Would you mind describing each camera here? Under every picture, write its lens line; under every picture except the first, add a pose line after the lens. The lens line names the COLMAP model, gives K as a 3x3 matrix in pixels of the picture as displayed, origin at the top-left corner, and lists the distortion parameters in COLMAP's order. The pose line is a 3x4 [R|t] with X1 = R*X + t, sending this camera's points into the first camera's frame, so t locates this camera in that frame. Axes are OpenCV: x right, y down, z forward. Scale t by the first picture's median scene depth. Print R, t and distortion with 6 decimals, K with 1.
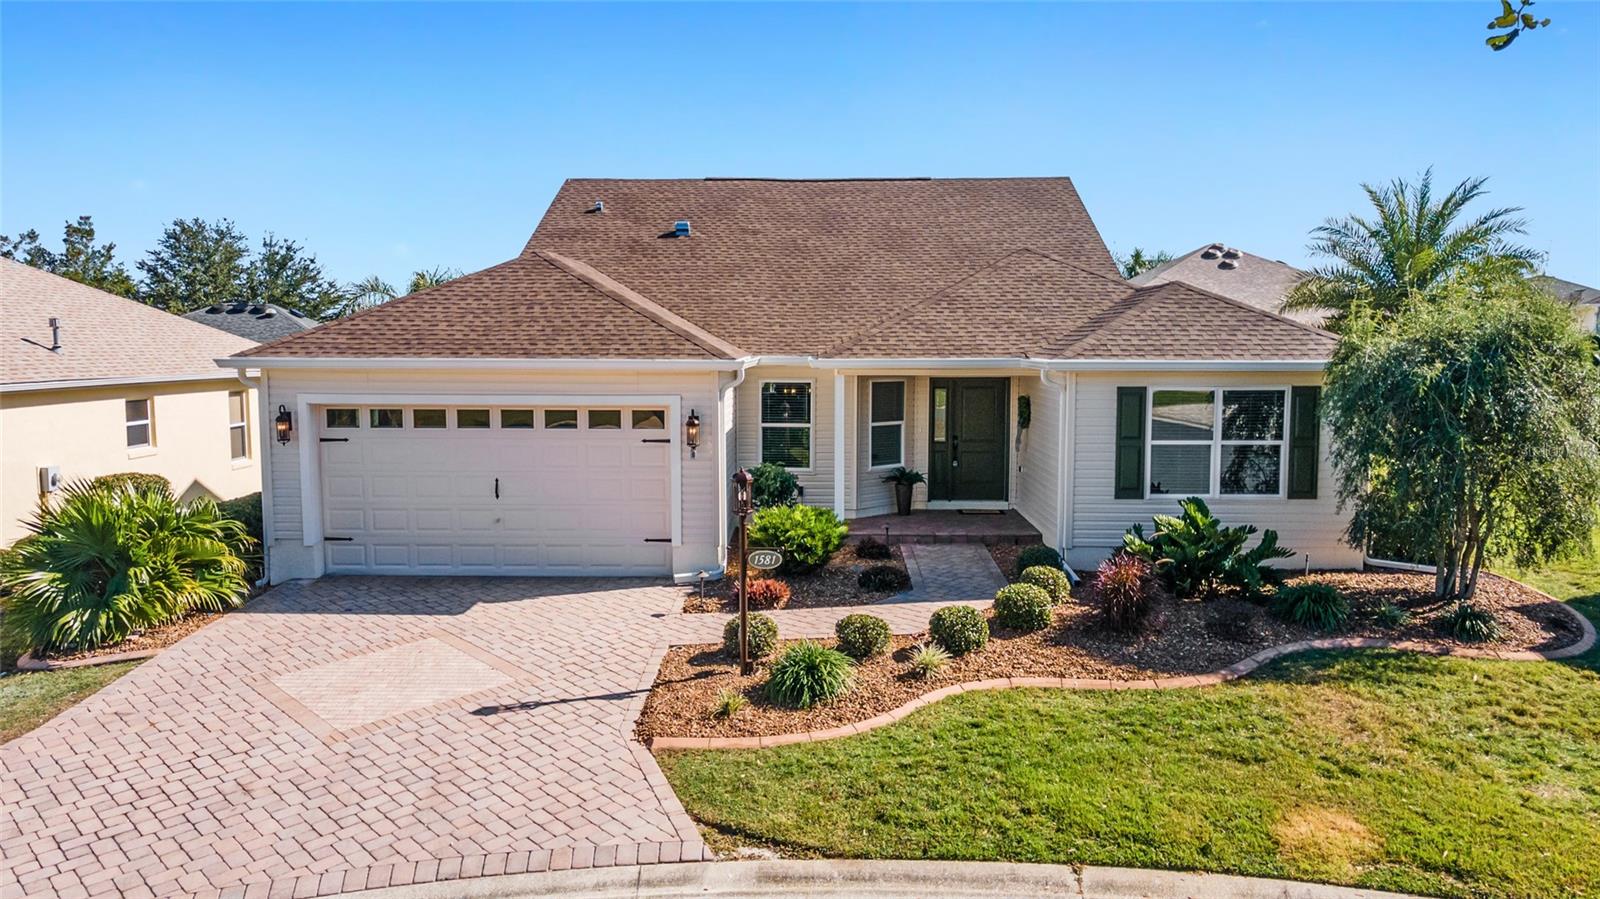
lens RADIAL K [[1166.1, 0, 800.3], [0, 1166.1, 445.8], [0, 0, 1]] dist [0.026304, 0.034576]
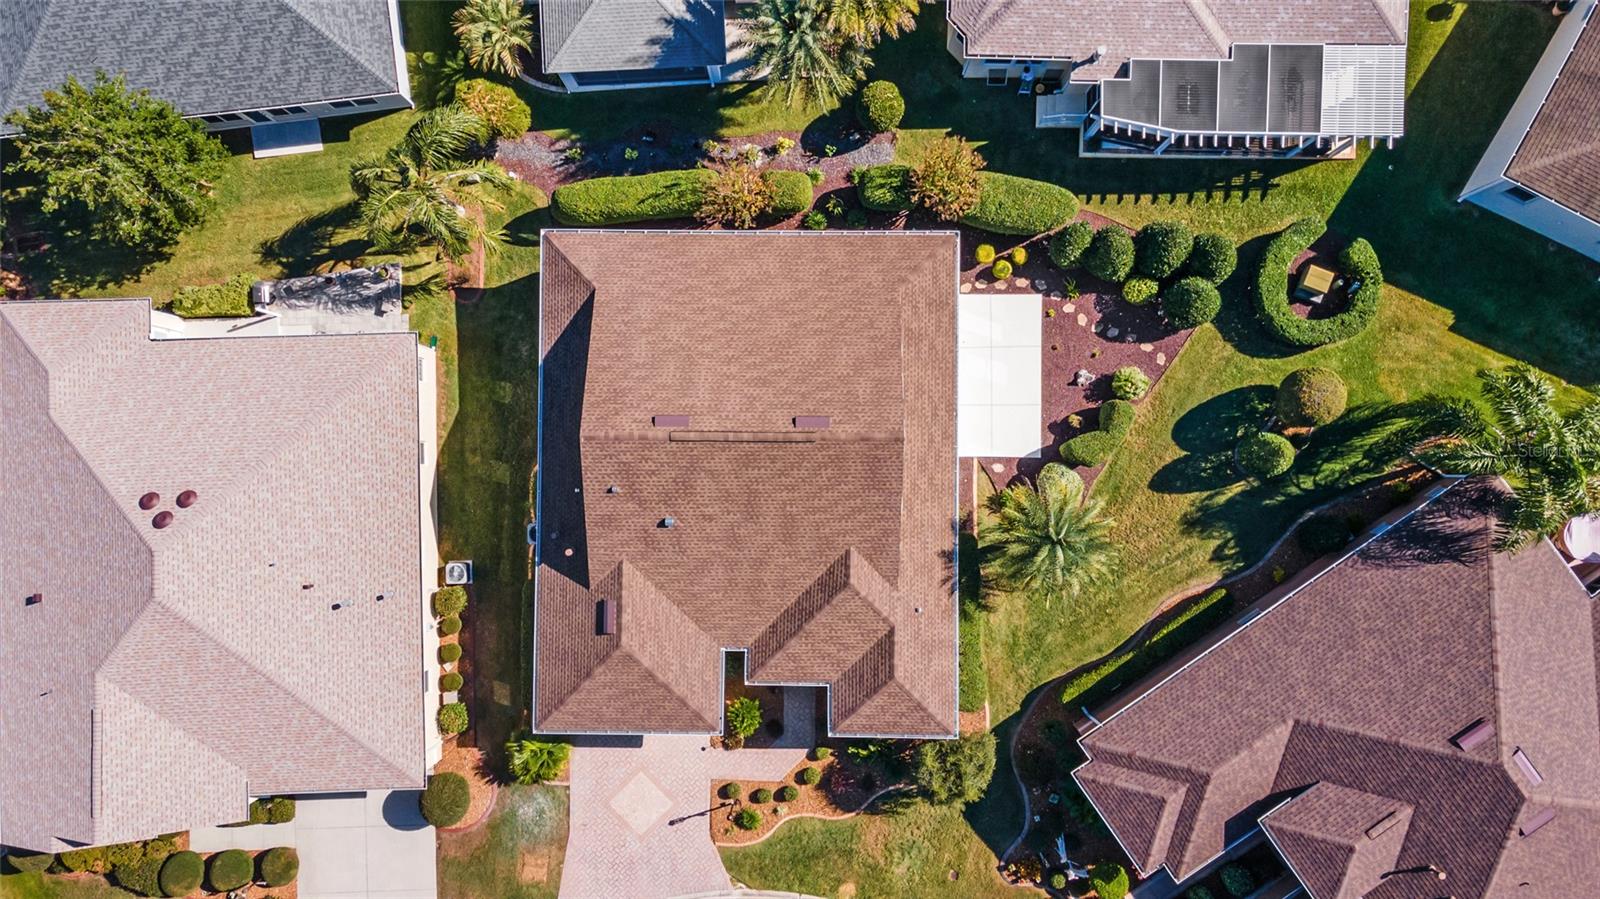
lens RADIAL K [[1166.1, 0, 797.4], [0, 1166.1, 451.8], [0, 0, 1]] dist [0.026304, 0.034576]
pose [[0.999783, -0.015935, -0.013398, 0.179291], [0.015080, 0.110594, 0.993751, -2.908310], [-0.014354, -0.993738, 0.110811, 1.342191]]
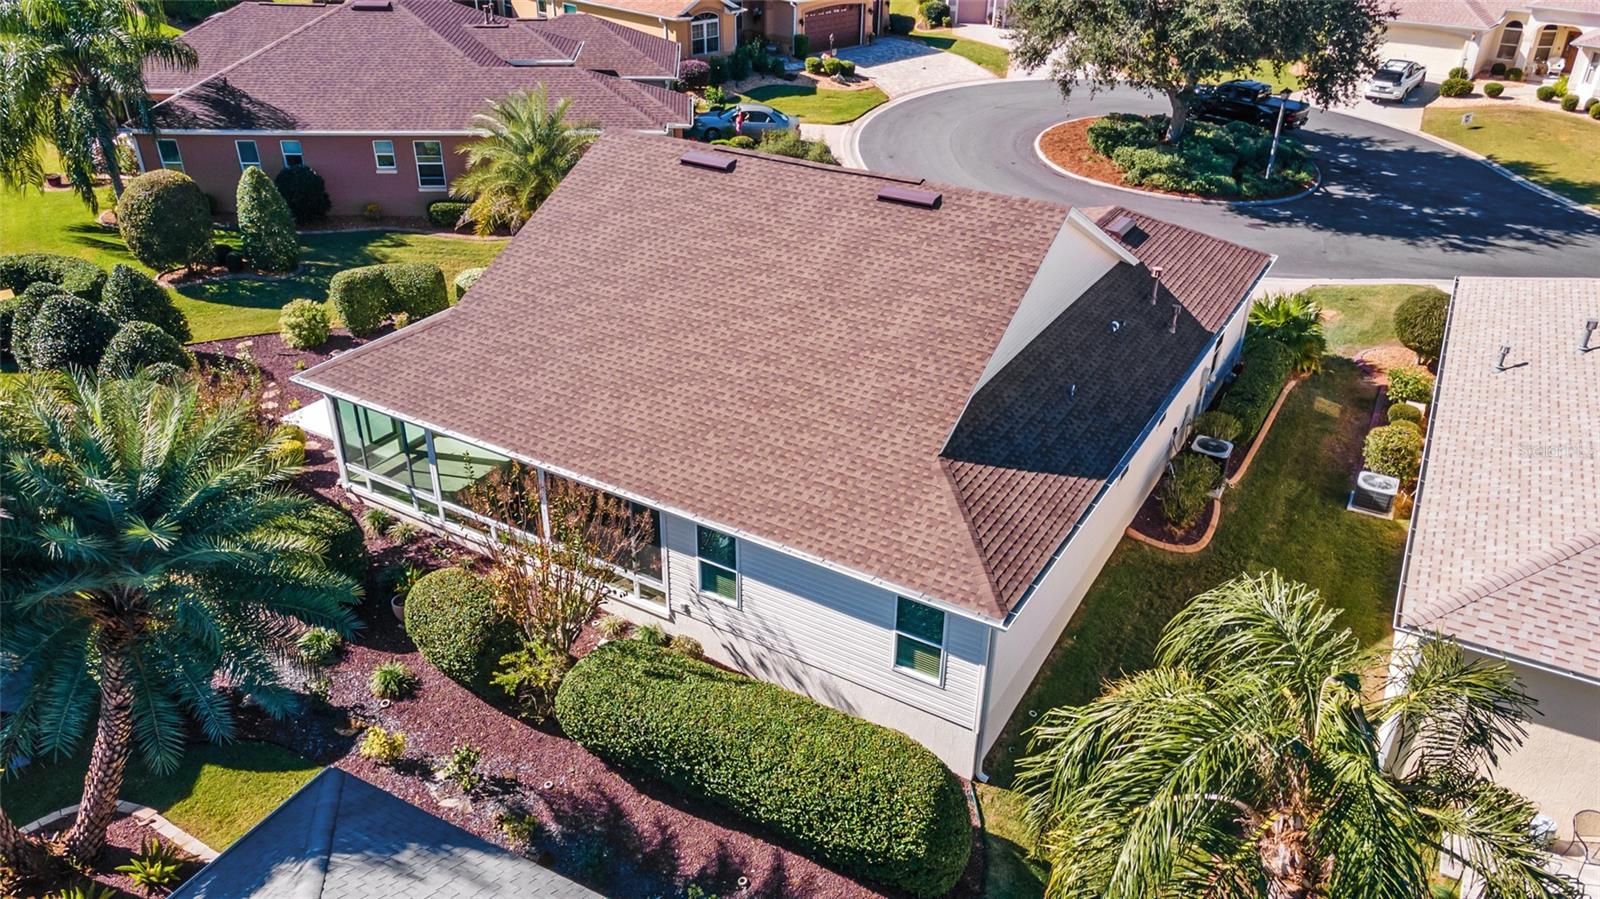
lens RADIAL K [[1166.1, 0, 798.2], [0, 1166.1, 462.0], [0, 0, 1]] dist [0.026304, 0.034576]
pose [[-0.869712, -0.249870, 0.425635, -0.726684], [0.030044, 0.833978, 0.550980, -0.910096], [-0.492643, 0.491982, -0.717814, 3.004343]]
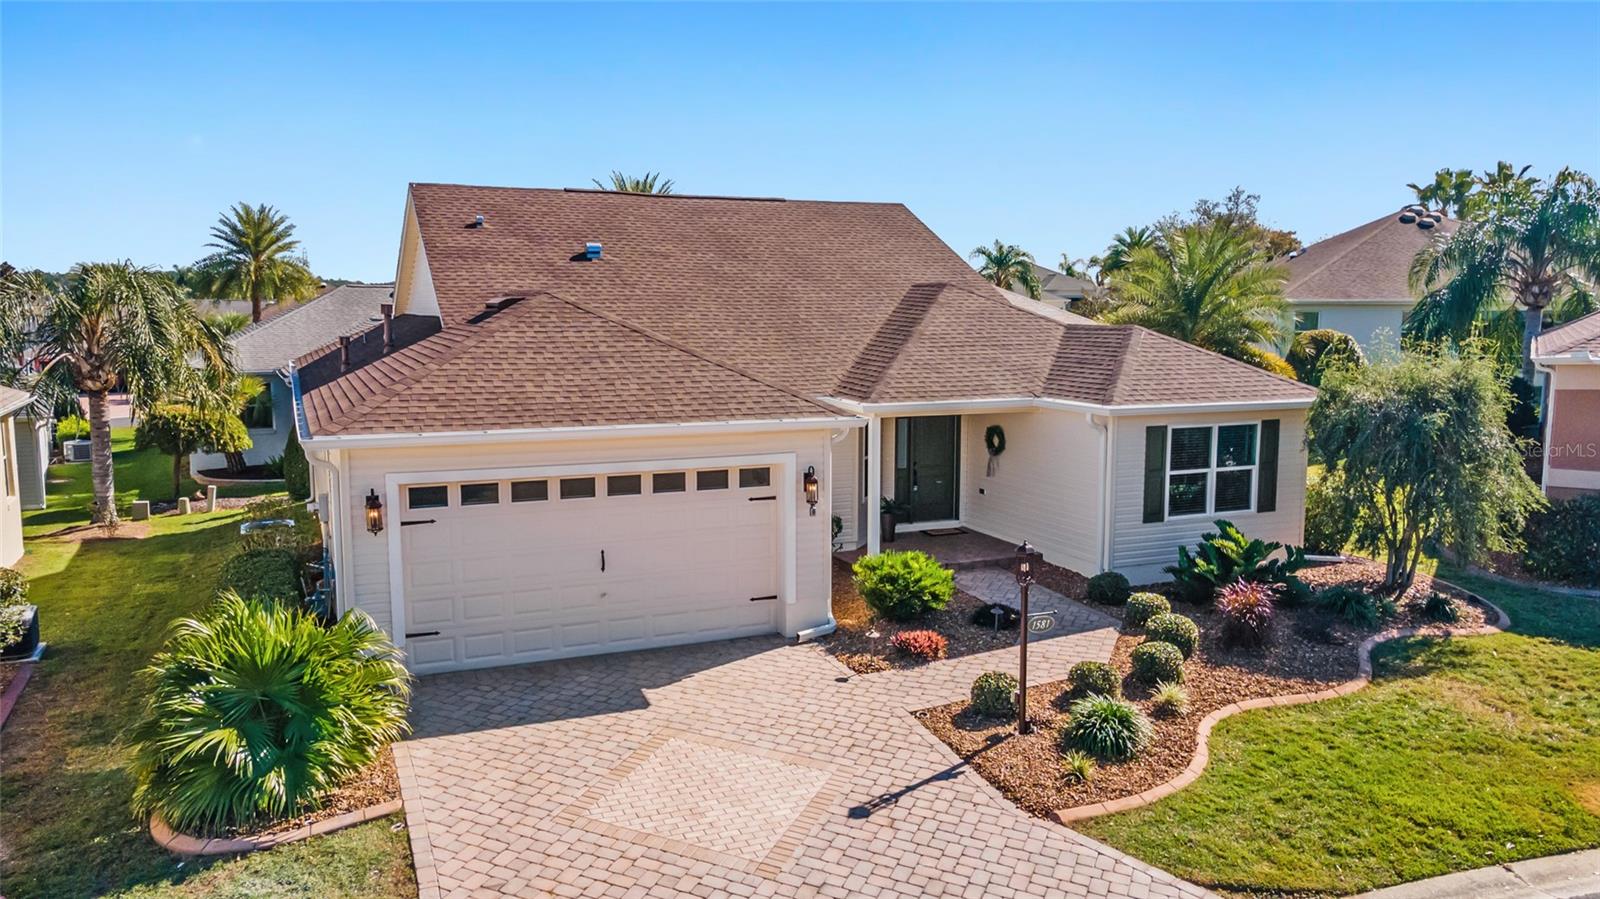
lens RADIAL K [[1166.1, 0, 798.7], [0, 1166.1, 460.4], [0, 0, 1]] dist [0.026304, 0.034576]
pose [[0.907732, -0.054568, 0.415987, -0.521070], [0.035347, 0.997927, 0.053774, -0.091500], [-0.418059, -0.034108, 0.907779, 0.098759]]
